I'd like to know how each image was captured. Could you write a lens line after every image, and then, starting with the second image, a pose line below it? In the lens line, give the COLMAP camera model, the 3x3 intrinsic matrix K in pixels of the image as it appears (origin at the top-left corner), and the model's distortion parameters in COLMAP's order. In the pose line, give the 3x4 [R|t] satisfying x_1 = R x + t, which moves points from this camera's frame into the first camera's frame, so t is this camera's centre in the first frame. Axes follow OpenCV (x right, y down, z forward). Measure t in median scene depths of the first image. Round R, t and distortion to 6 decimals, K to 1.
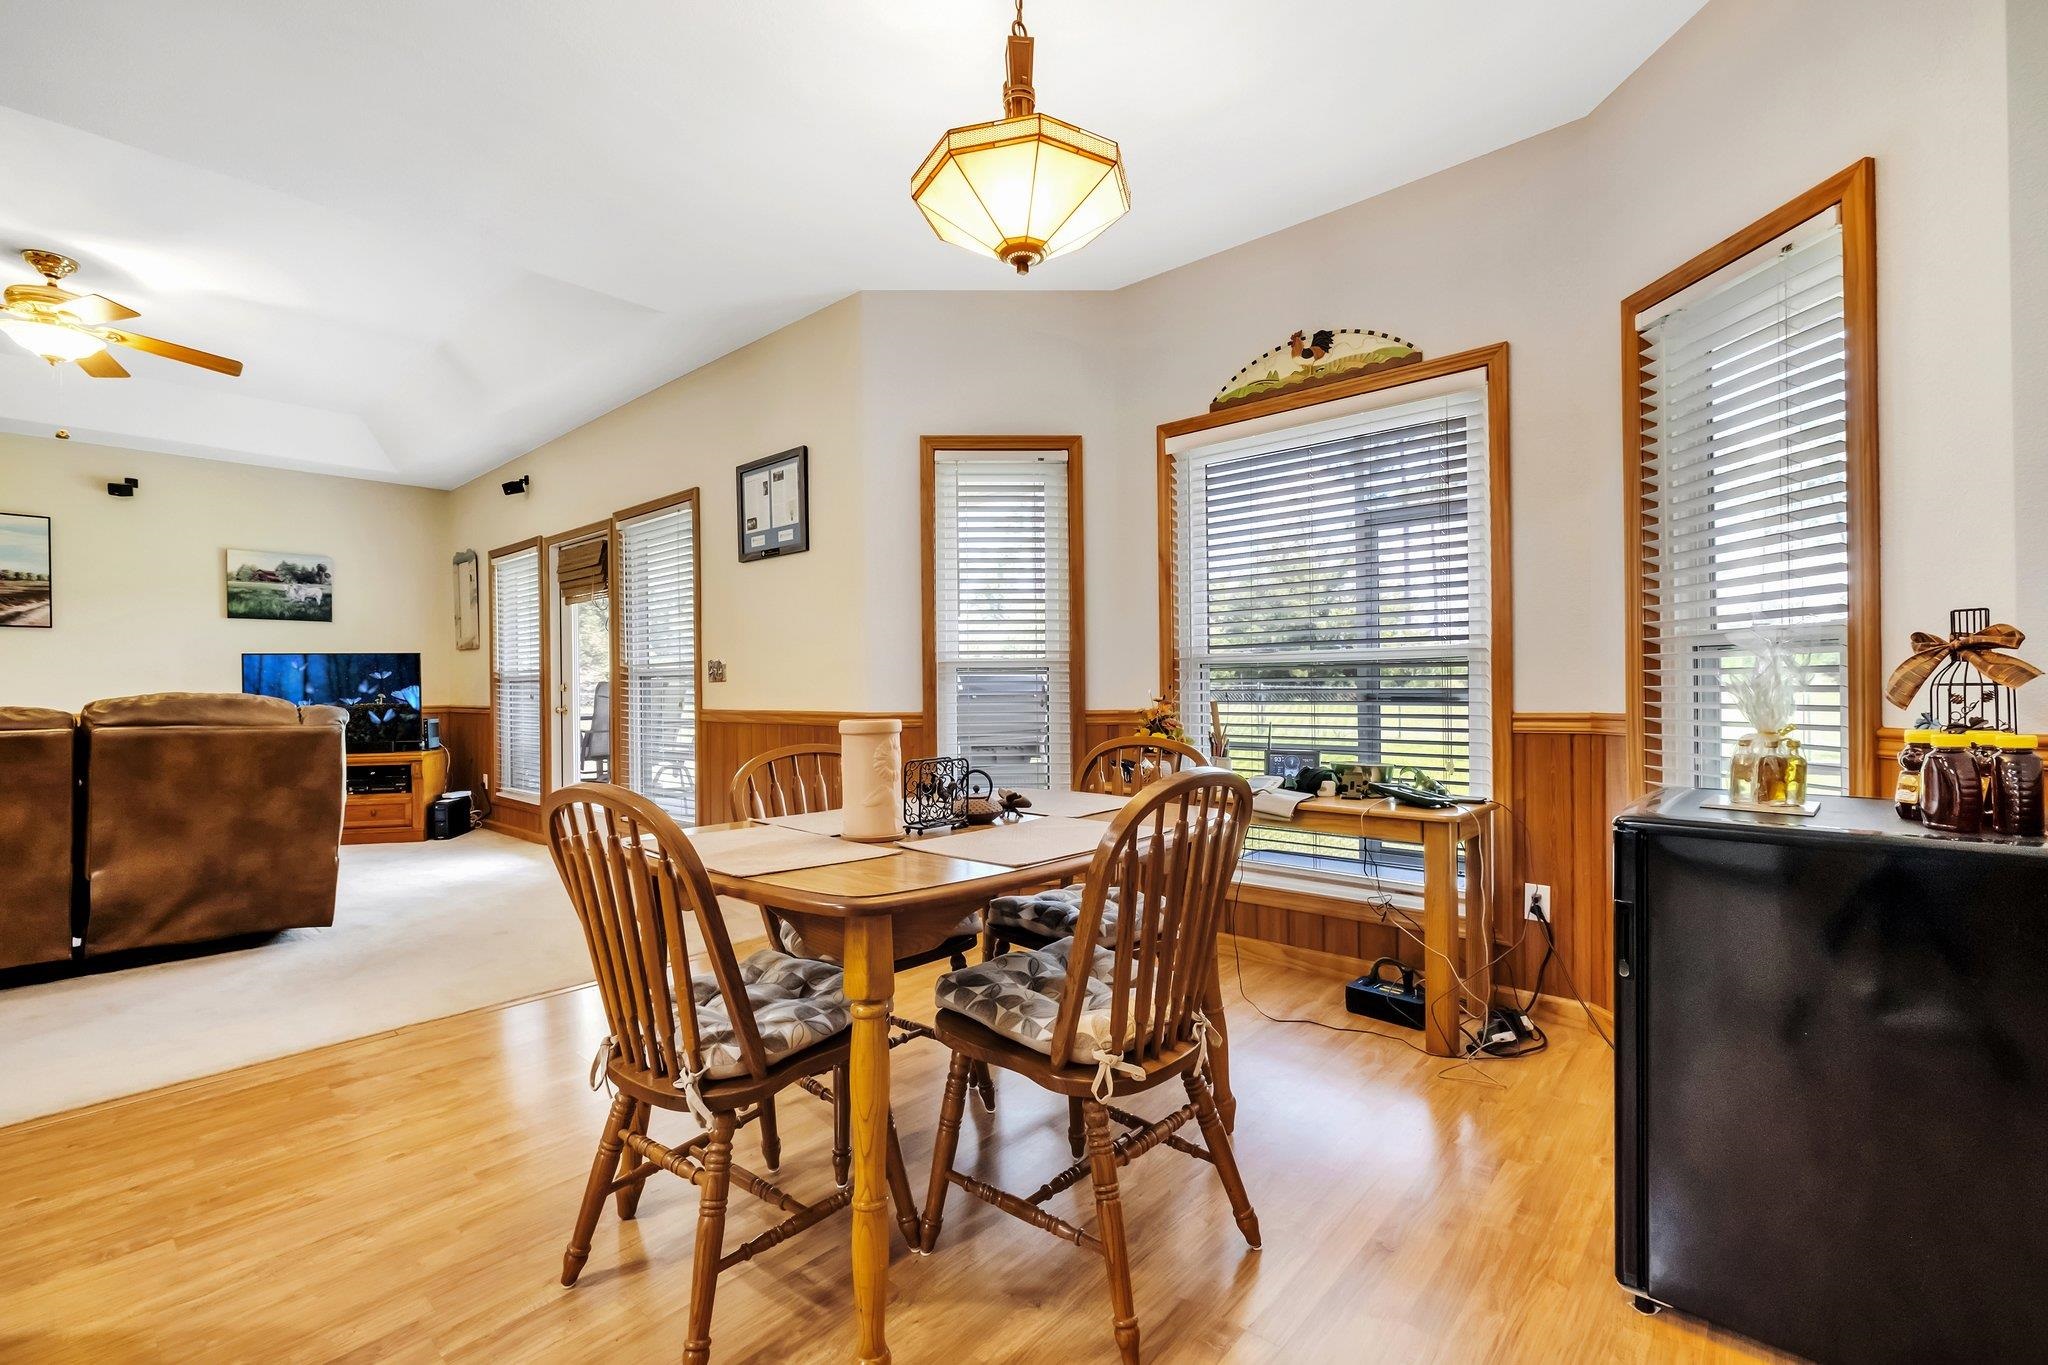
lens RADIAL K [[893.2, 0, 1019.8], [0, 893.2, 689.7], [0, 0, 1]] dist [-0.013369, 0.001573]
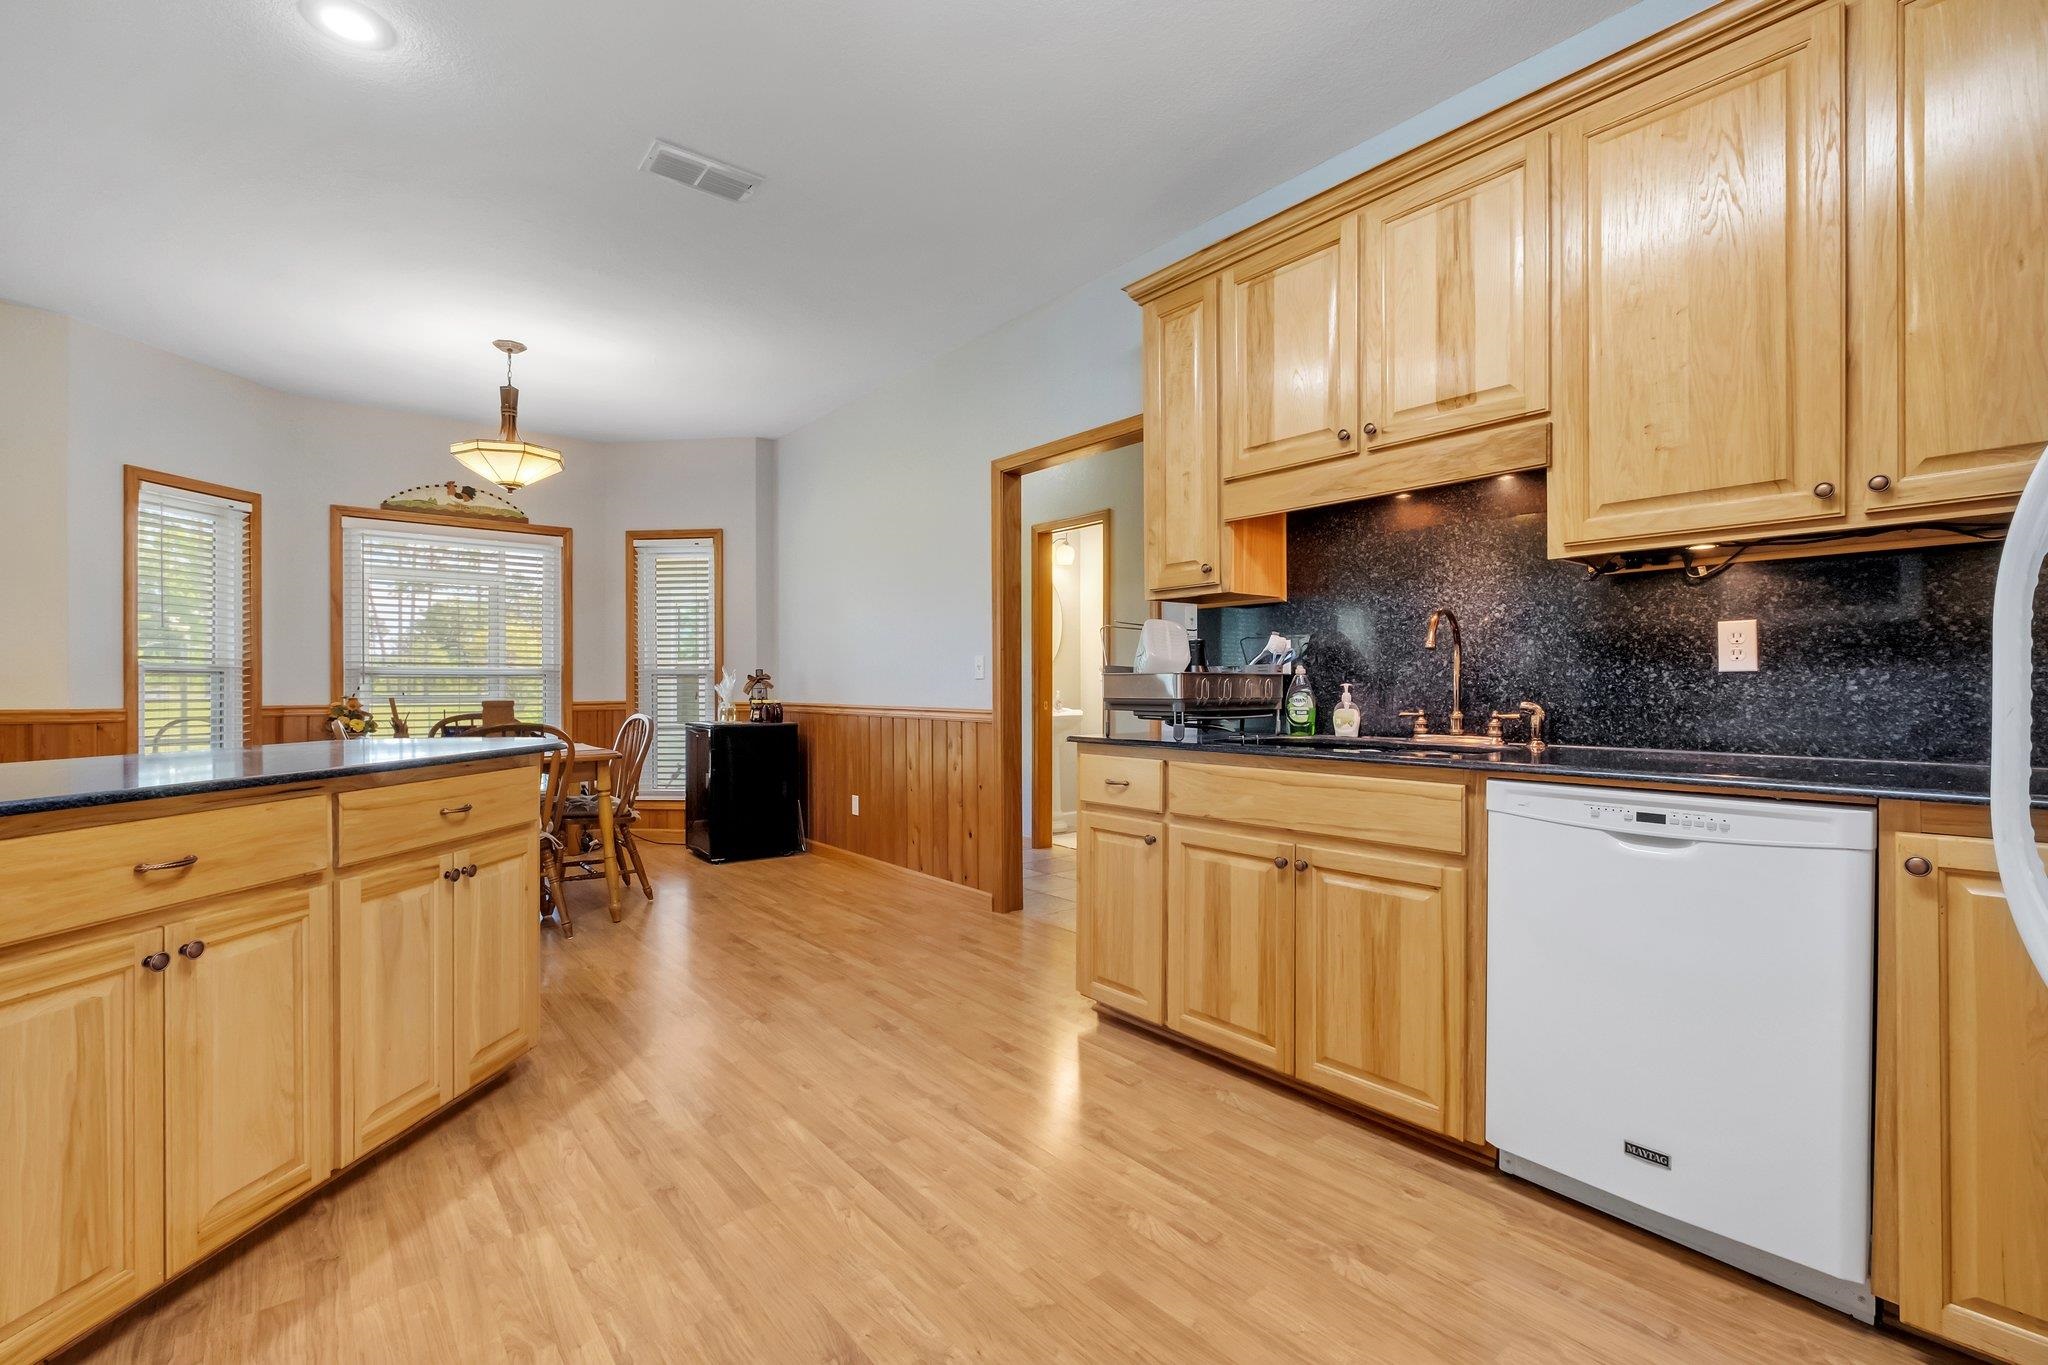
lens RADIAL K [[893.2, 0, 1035.4], [0, 893.2, 698.9], [0, 0, 1]] dist [-0.013369, 0.001573]
pose [[0.146334, -0.000077, 0.989235, -0.950993], [0.000330, 1.000000, 0.000029, 0.012721], [-0.989235, 0.000323, 0.146334, -0.281005]]
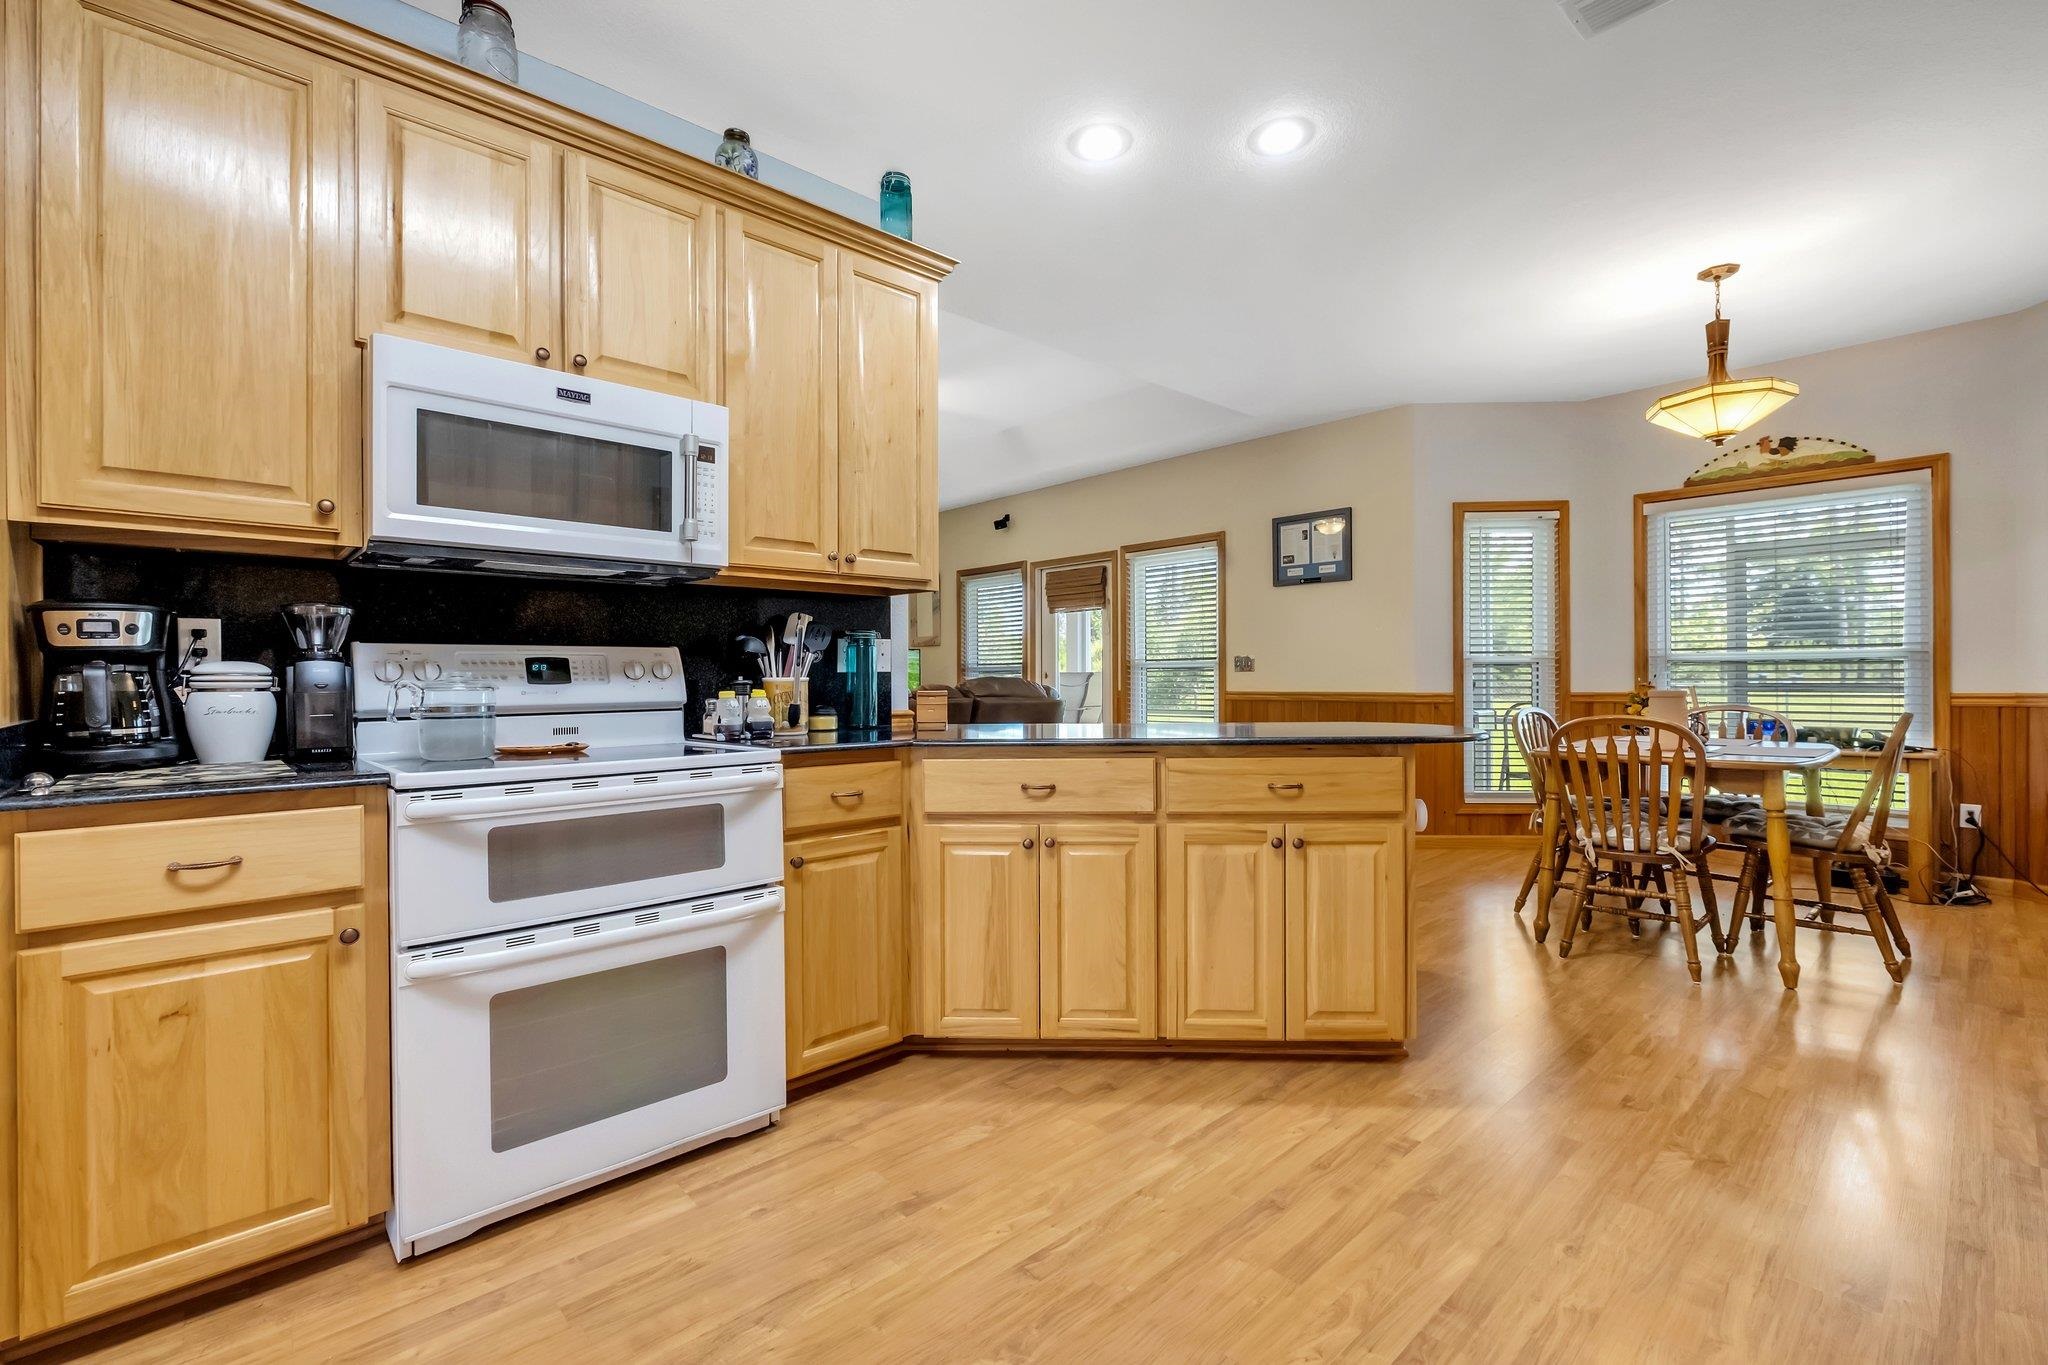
lens RADIAL K [[893.2, 0, 1005.9], [0, 893.2, 678.7], [0, 0, 1]] dist [-0.013369, 0.001573]
pose [[0.993607, 0.004832, -0.112792, -0.610539], [-0.005072, 0.999985, -0.001839, 0.008045], [0.112781, 0.002400, 0.993617, -0.475609]]
